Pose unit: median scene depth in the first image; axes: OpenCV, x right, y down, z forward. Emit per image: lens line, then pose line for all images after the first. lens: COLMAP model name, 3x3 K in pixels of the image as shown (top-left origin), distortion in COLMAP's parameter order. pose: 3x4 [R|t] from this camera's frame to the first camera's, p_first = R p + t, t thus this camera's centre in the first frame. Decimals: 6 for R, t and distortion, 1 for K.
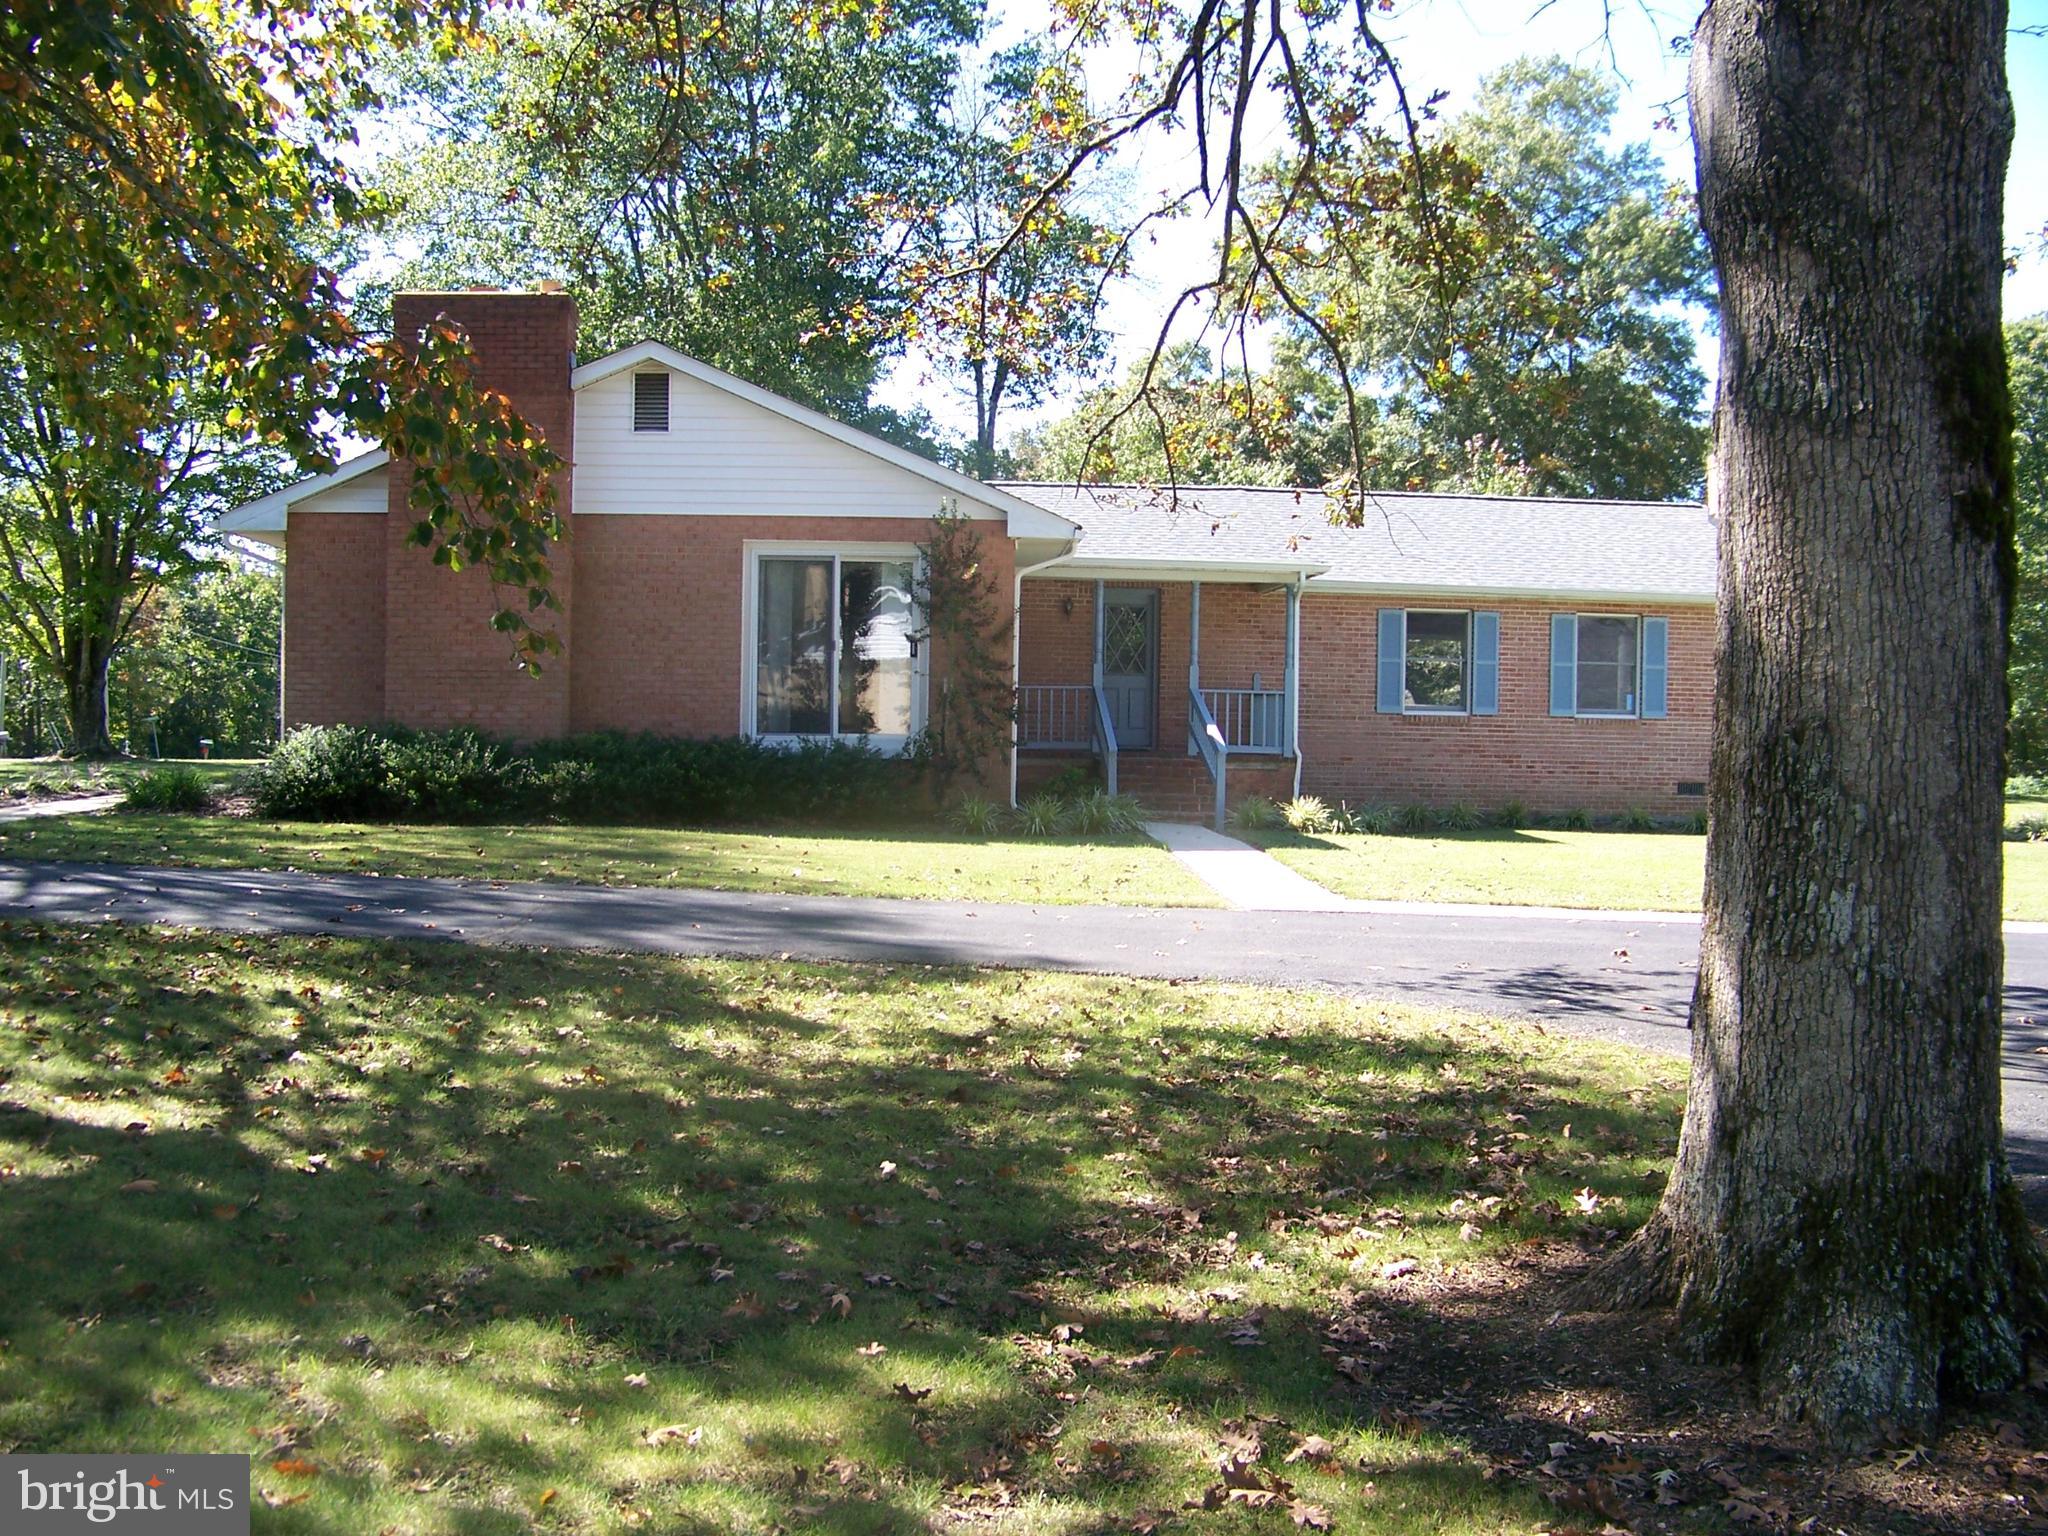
lens RADIAL K [[2153.4, 0, 1061.3], [0, 2153.4, 781.5], [0, 0, 1]] dist [-0.259272, 0.364780]
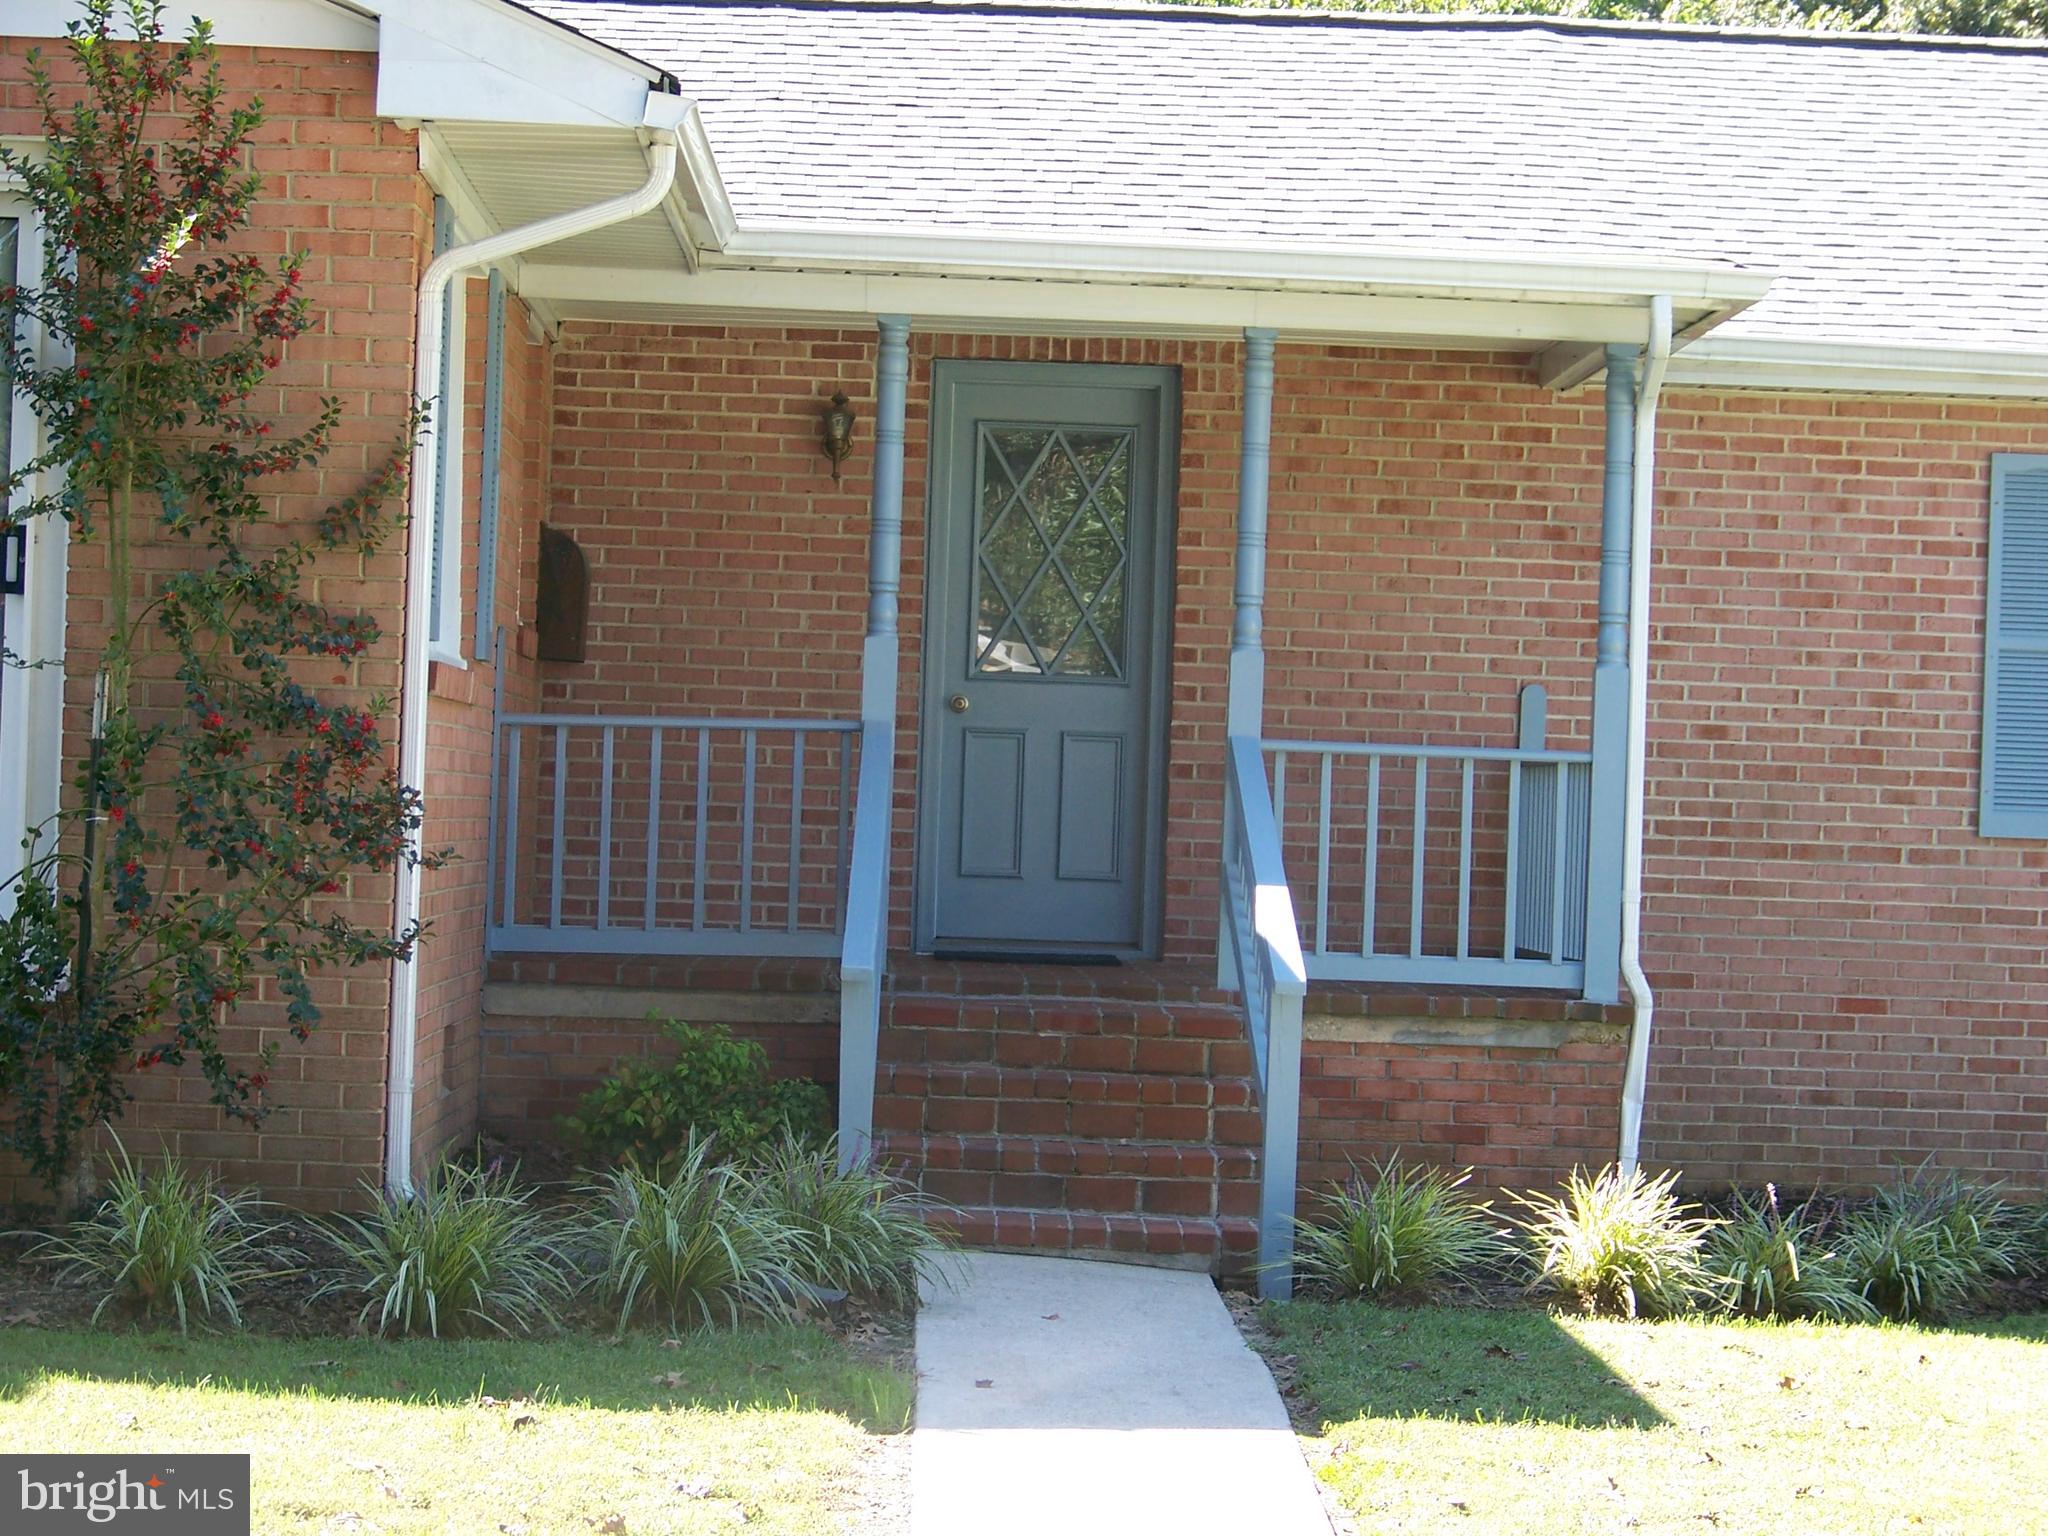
lens RADIAL K [[6055.7, 0, 1024.0], [0, 6055.7, 768.0], [0, 0, 1]] dist [-0.005927, -1.992727]
pose [[0.998265, 0.019531, -0.055541, 0.076921], [-0.021436, 0.999195, -0.033906, -0.013790], [0.054834, 0.035038, 0.997881, 0.258329]]
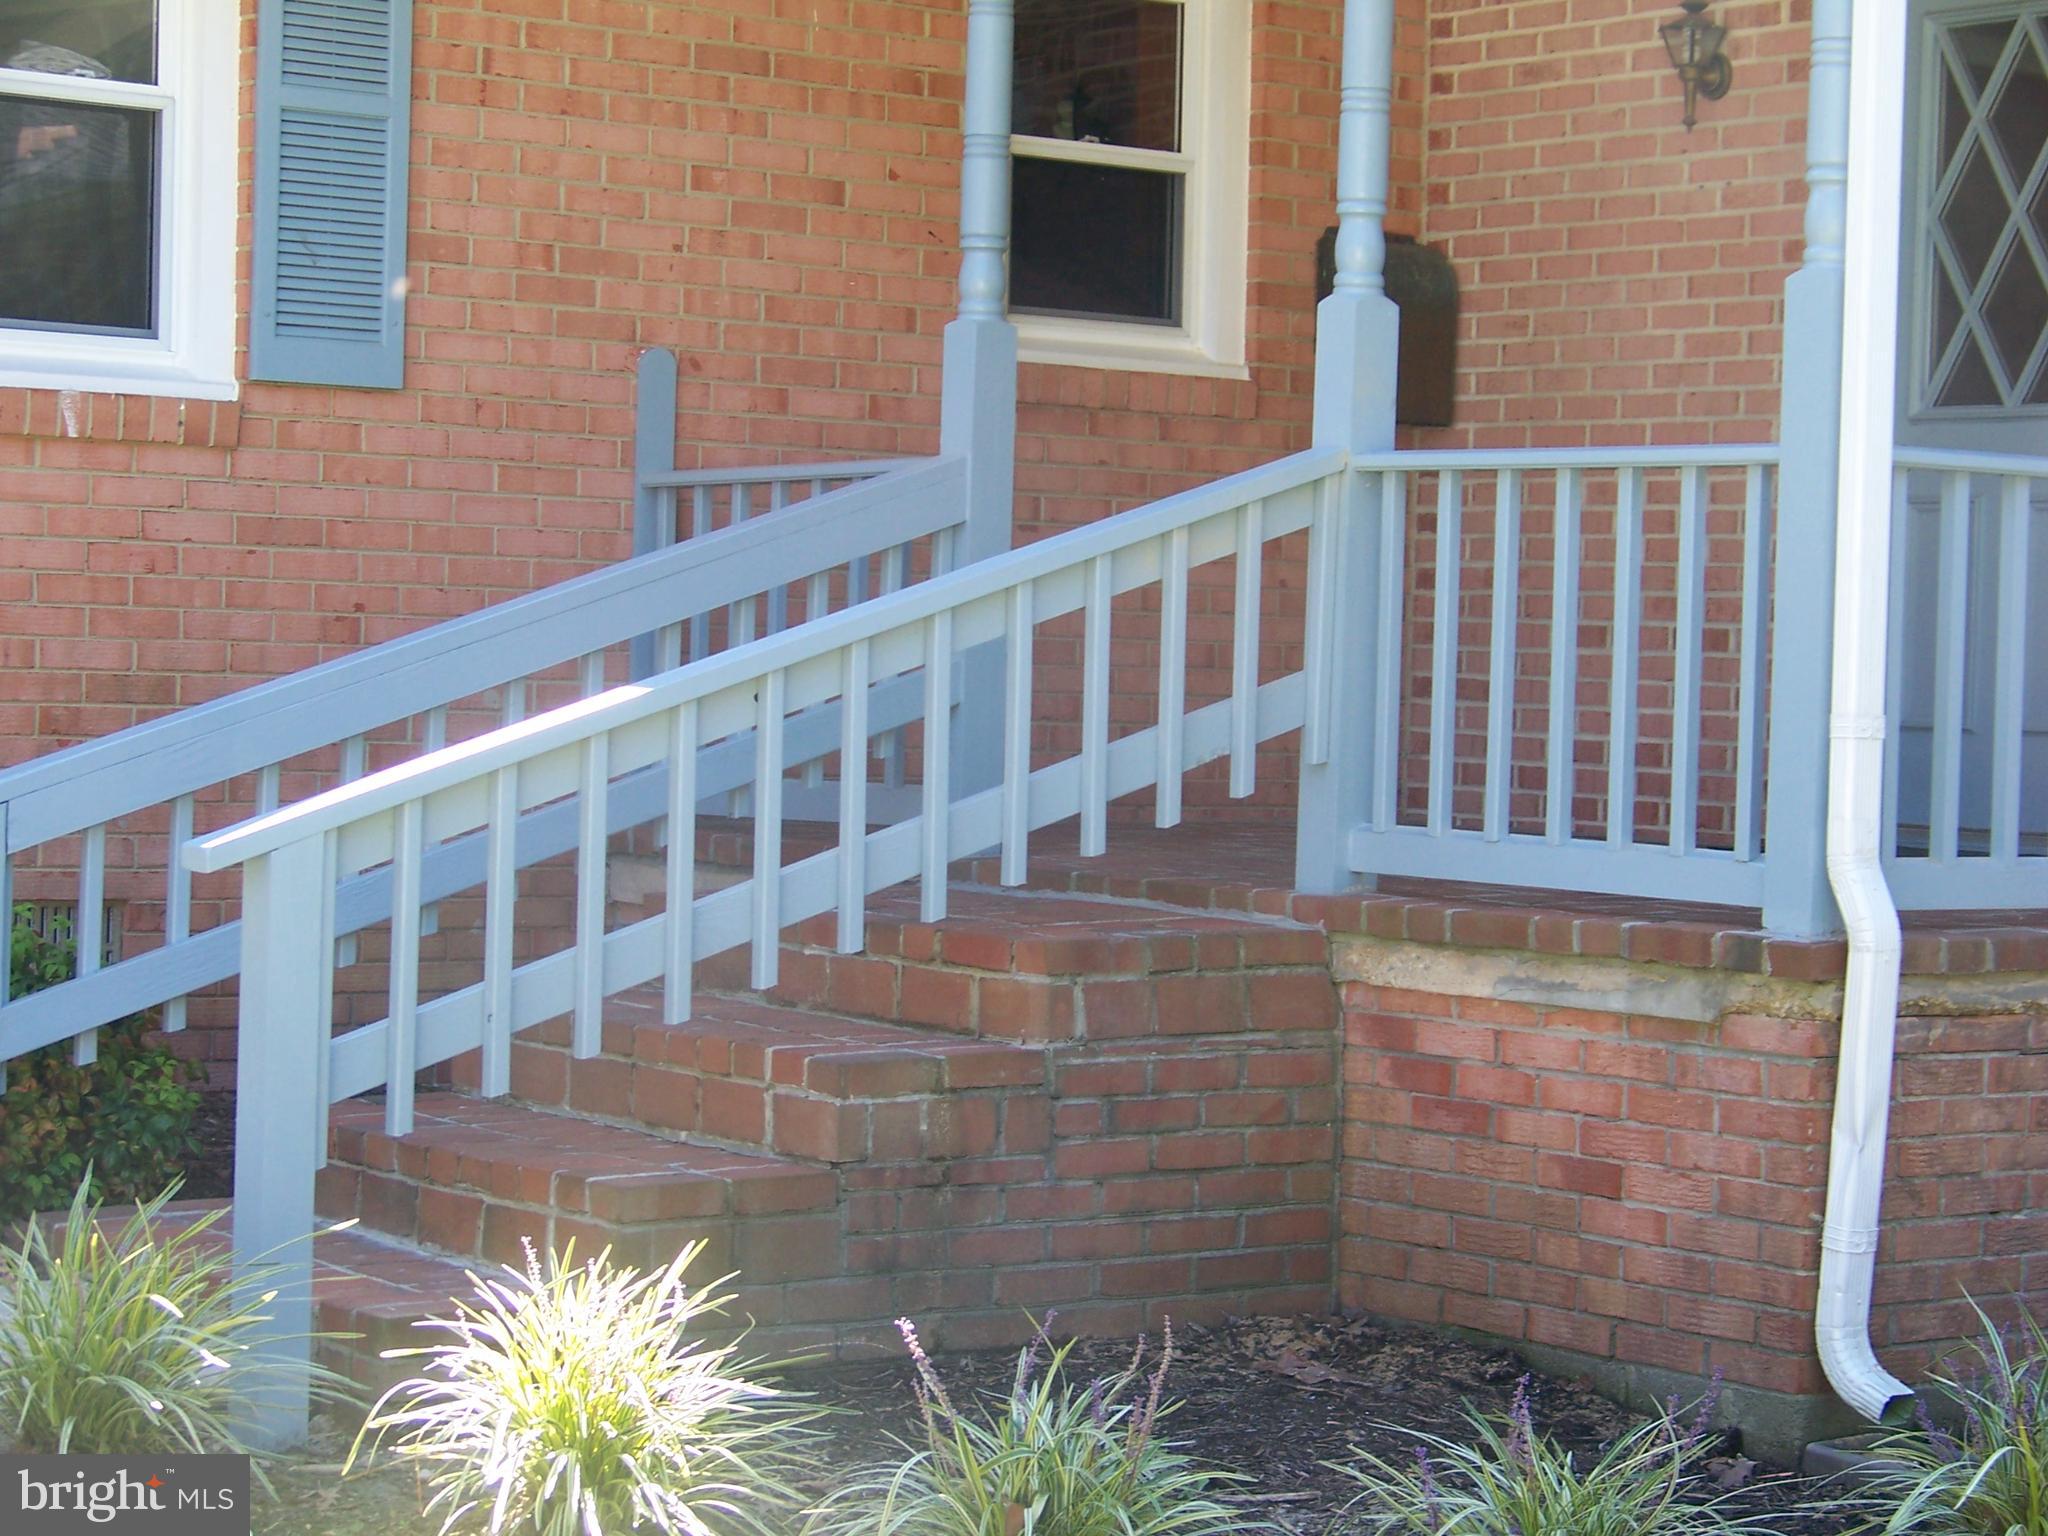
lens RADIAL K [[4531.4, 0, 1024.0], [0, 4531.4, 768.0], [0, 0, 1]] dist [-0.037744, -0.173831]
pose [[0.550550, 0.022968, -0.834486, 0.318135], [-0.043020, 0.999074, -0.000884, -0.020008], [0.833693, 0.036386, 0.551029, 0.818190]]
